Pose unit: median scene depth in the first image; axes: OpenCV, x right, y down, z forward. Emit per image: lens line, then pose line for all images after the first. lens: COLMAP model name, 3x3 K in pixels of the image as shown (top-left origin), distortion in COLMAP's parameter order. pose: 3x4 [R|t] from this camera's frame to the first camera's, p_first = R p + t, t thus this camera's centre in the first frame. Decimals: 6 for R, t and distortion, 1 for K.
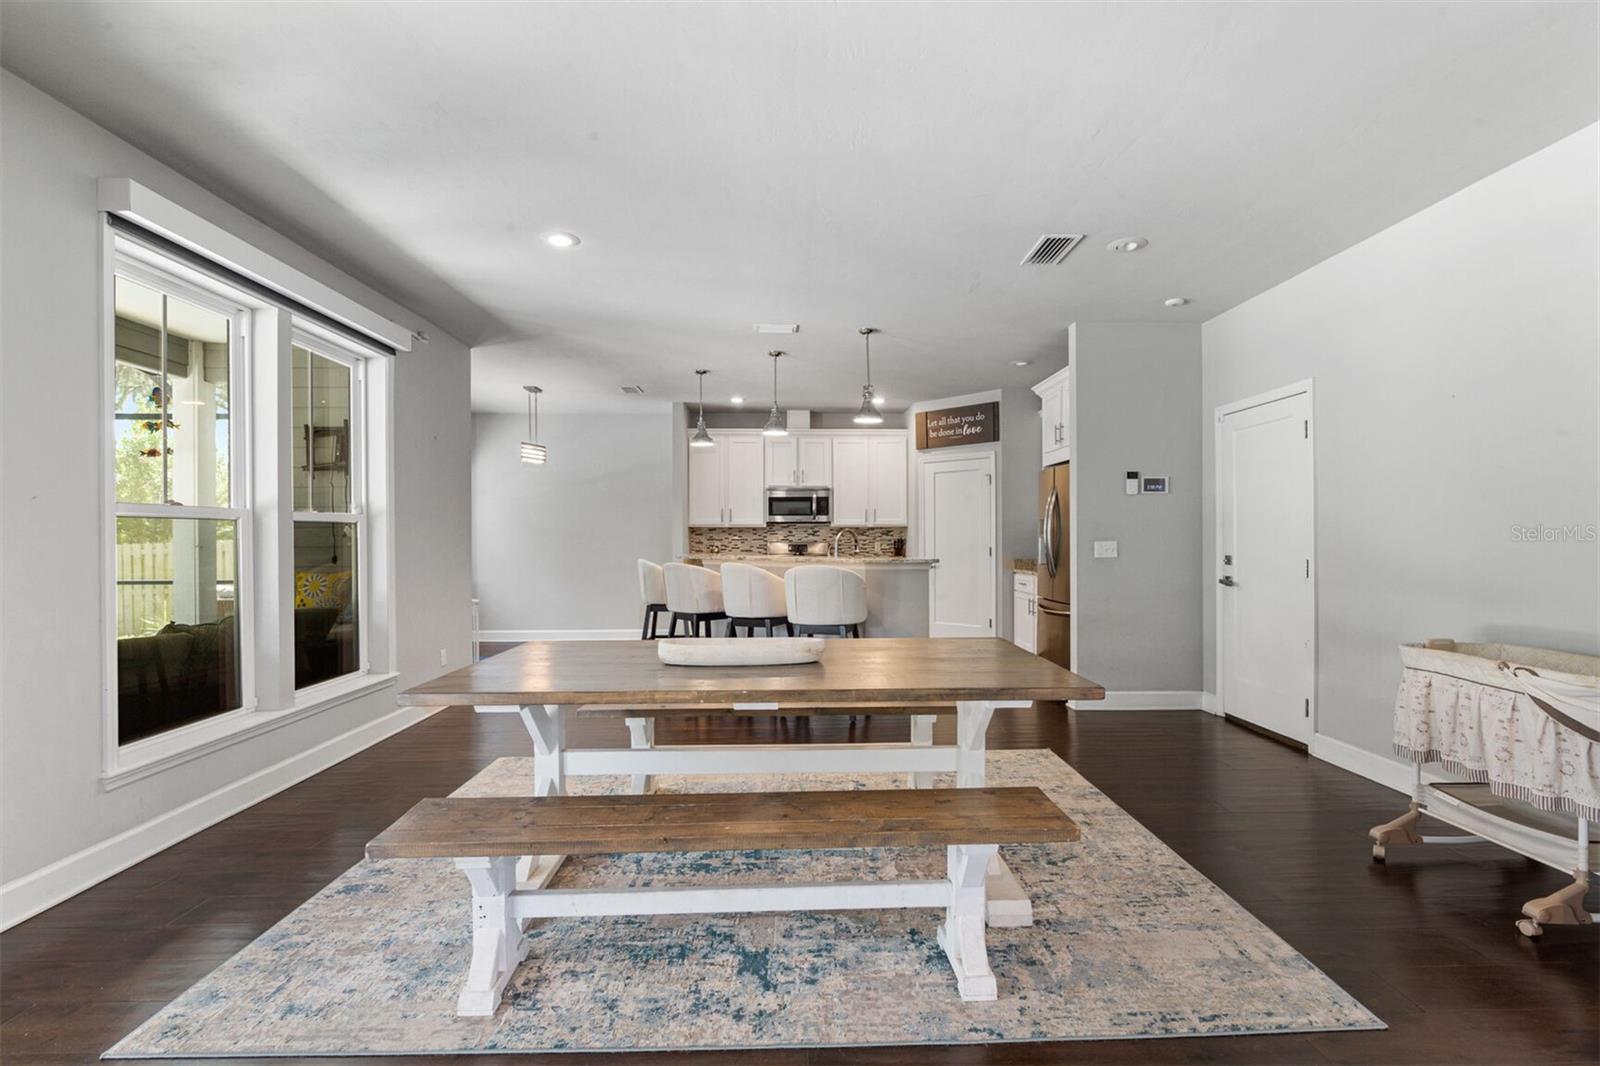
lens RADIAL K [[735.0, 0, 806.9], [0, 735.0, 538.7], [0, 0, 1]] dist [-0.010442, 0.000172]
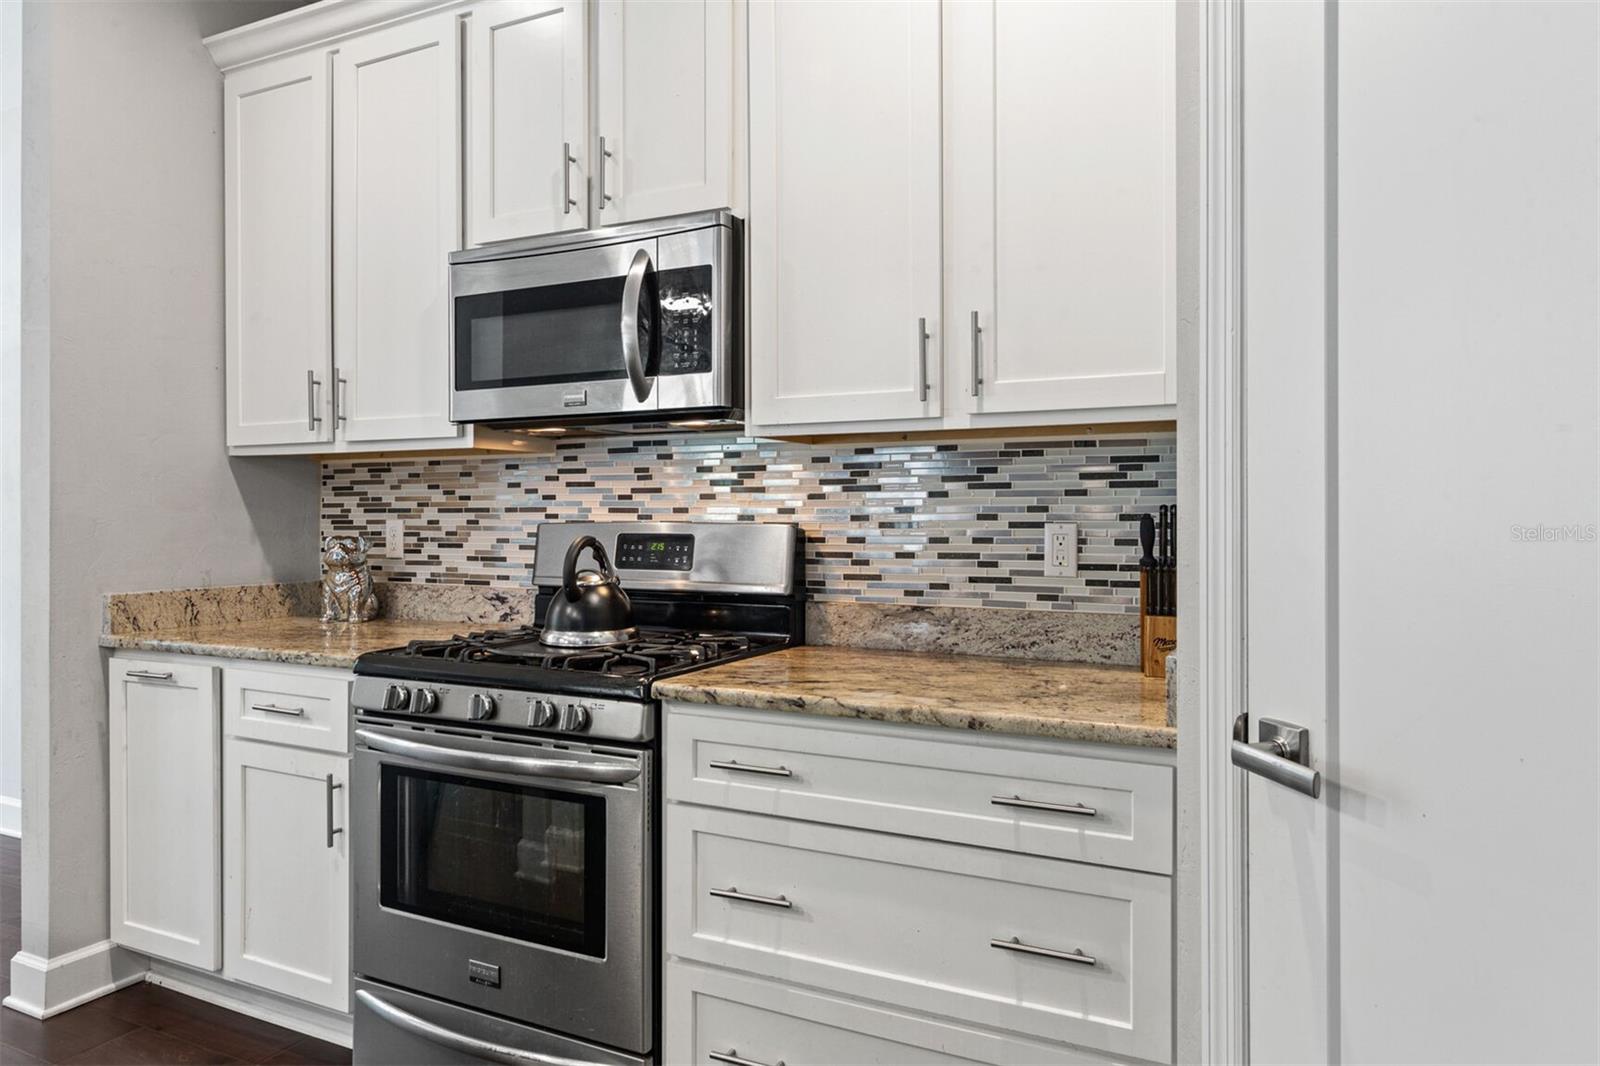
lens RADIAL K [[1047.2, 0, 807.2], [0, 1047.2, 509.4], [0, 0, 1]] dist [0.009722, 0.002324]
pose [[0.879586, 0.001533, -0.475737, 0.195125], [-0.002570, 0.999996, -0.001530, 0.001536], [0.475733, 0.002568, 0.879586, 0.916292]]
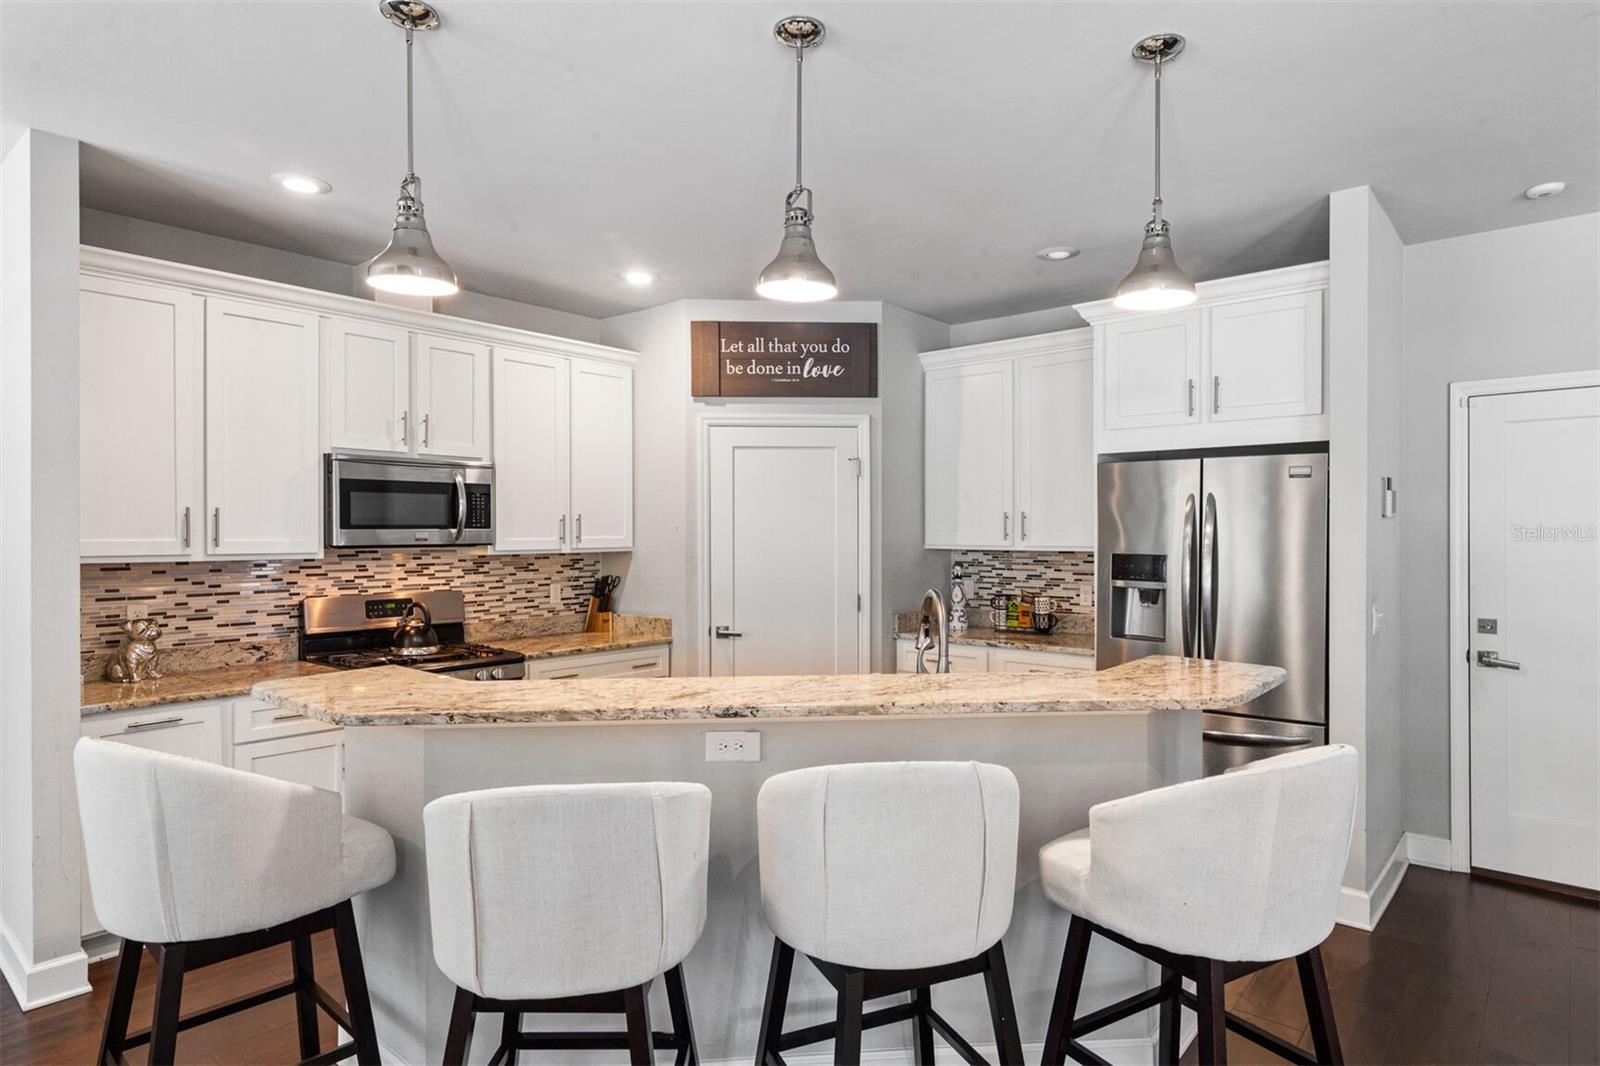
lens RADIAL K [[889.6, 0, 806.8], [0, 889.6, 539.6], [0, 0, 1]] dist [0.004751, -0.000205]
pose [[0.675637, -0.004379, 0.737221, -0.258158], [-0.000003, 0.999982, 0.005942, -0.033143], [-0.737234, -0.004016, 0.675625, 0.604987]]
